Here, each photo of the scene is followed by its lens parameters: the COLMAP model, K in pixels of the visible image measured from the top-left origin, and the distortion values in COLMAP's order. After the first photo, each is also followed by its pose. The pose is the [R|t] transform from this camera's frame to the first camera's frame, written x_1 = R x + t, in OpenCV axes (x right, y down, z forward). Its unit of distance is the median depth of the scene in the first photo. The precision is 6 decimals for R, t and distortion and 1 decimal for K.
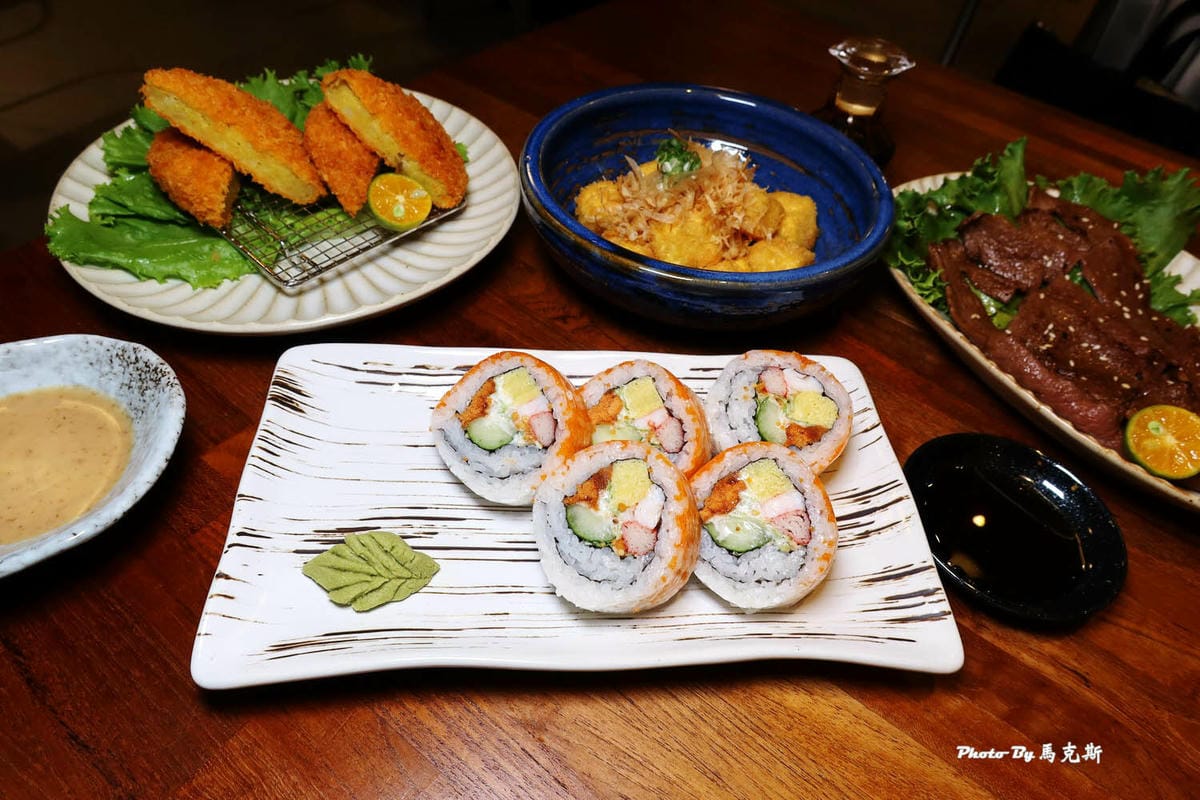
lens RADIAL K [[809.4, 0, 597.2], [0, 809.4, 402.4], [0, 0, 1]] dist [-0.012529, -0.005218]
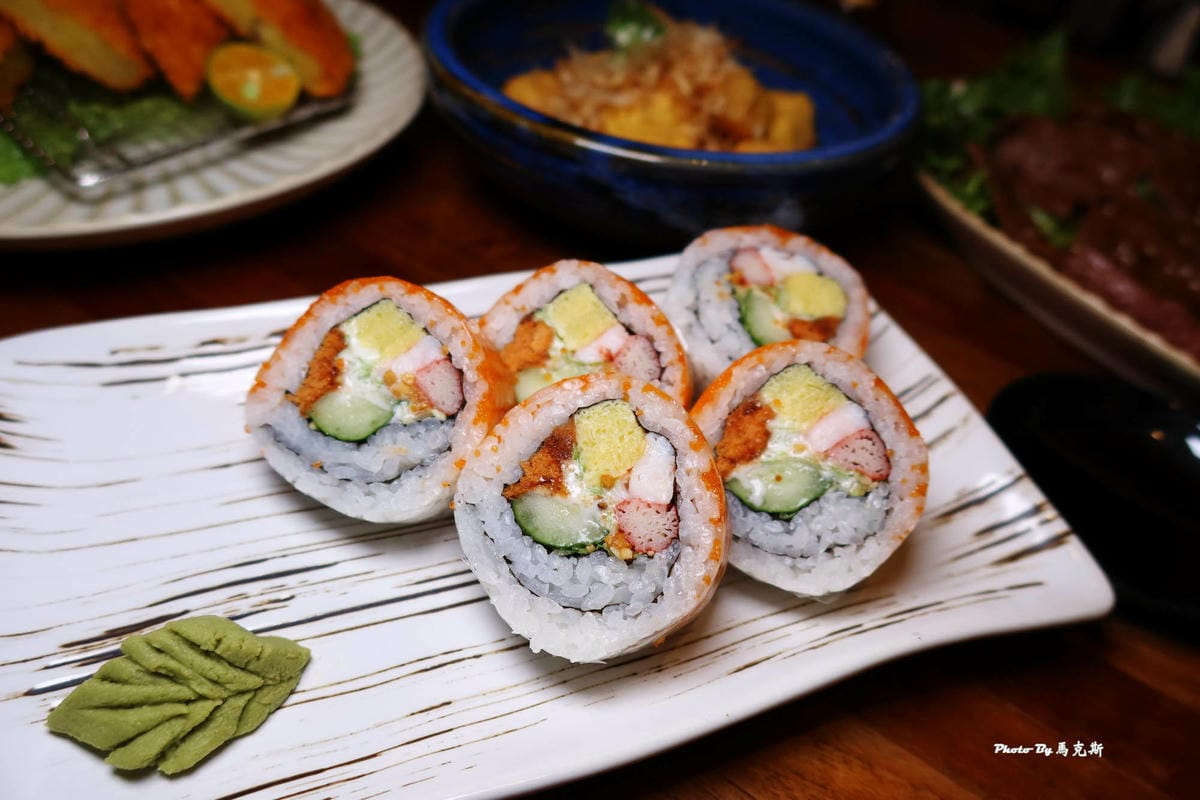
lens RADIAL K [[809.4, 0, 598.3], [0, 809.4, 402.5], [0, 0, 1]] dist [-0.012529, -0.005218]
pose [[0.956983, -0.187794, 0.221170, -0.093173], [0.189870, 0.981735, 0.012034, 0.060706], [-0.219391, 0.030477, 0.975161, 0.391667]]
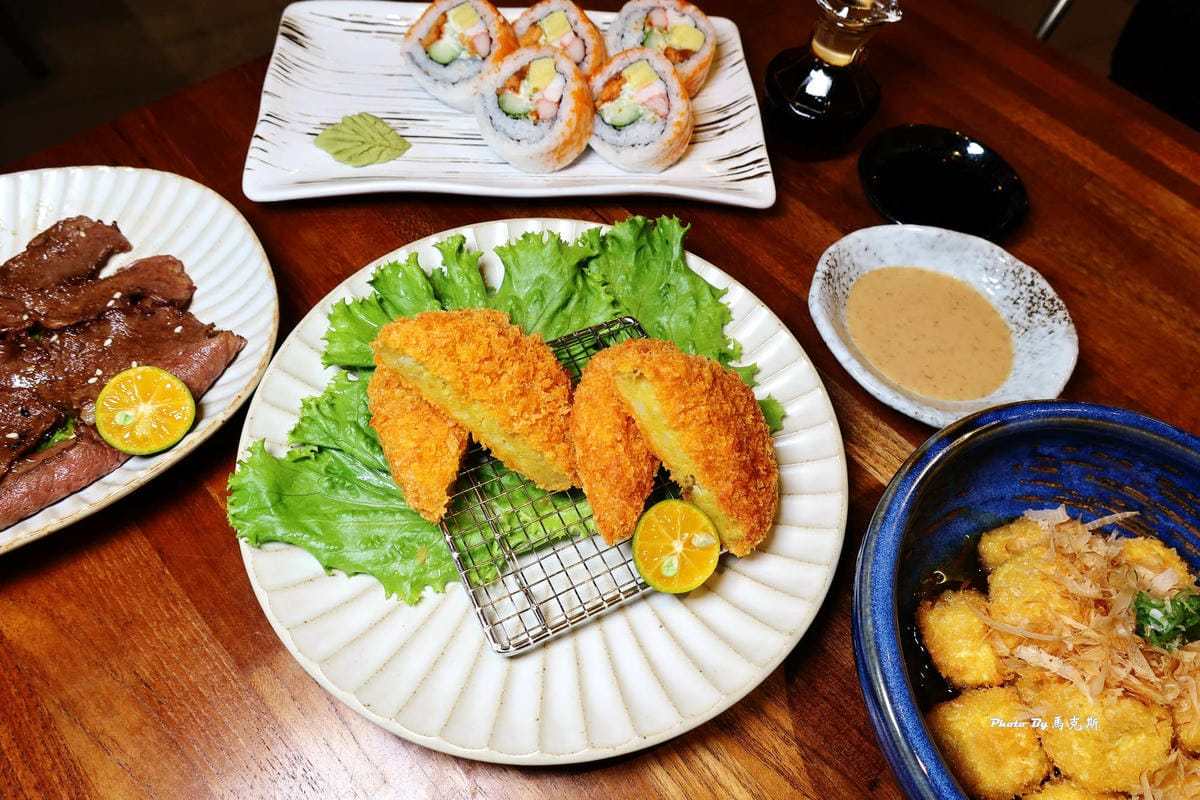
lens RADIAL K [[809.4, 0, 597.4], [0, 809.4, 385.6], [0, 0, 1]] dist [-0.012529, -0.005218]
pose [[0.999983, -0.004140, -0.004038, 0.135188], [0.004801, 0.983538, 0.180640, 0.364564], [0.003224, -0.180657, 0.983541, -0.458286]]
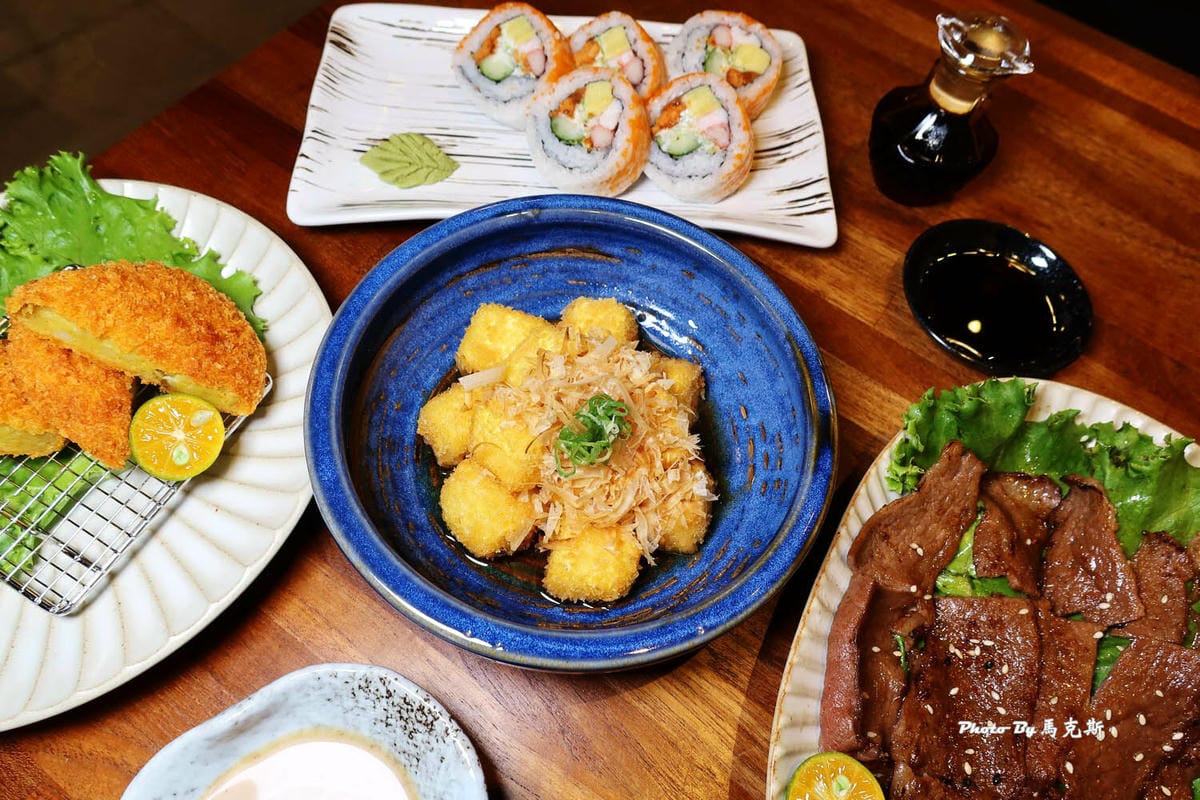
lens RADIAL K [[809.4, 0, 600.2], [0, 809.4, 391.6], [0, 0, 1]] dist [-0.012529, -0.005218]
pose [[0.998334, 0.040933, -0.040661, 0.114336], [-0.030379, 0.972076, 0.232692, 0.250677], [0.049050, -0.231069, 0.971700, -0.398317]]
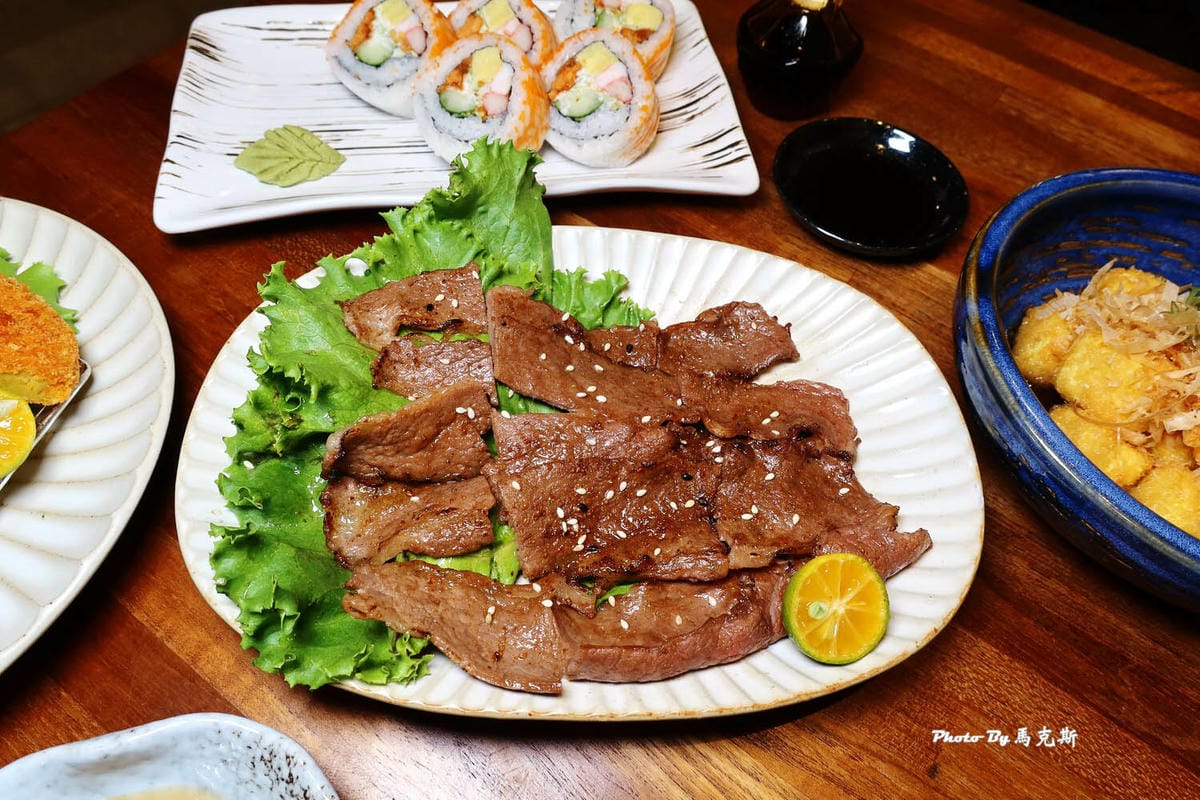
lens RADIAL K [[809.4, 0, 592.5], [0, 809.4, 388.9], [0, 0, 1]] dist [-0.012529, -0.005218]
pose [[0.995220, -0.093858, 0.026987, 0.118373], [0.088389, 0.983180, 0.159825, 0.390435], [-0.041534, -0.156676, 0.986776, -0.301828]]
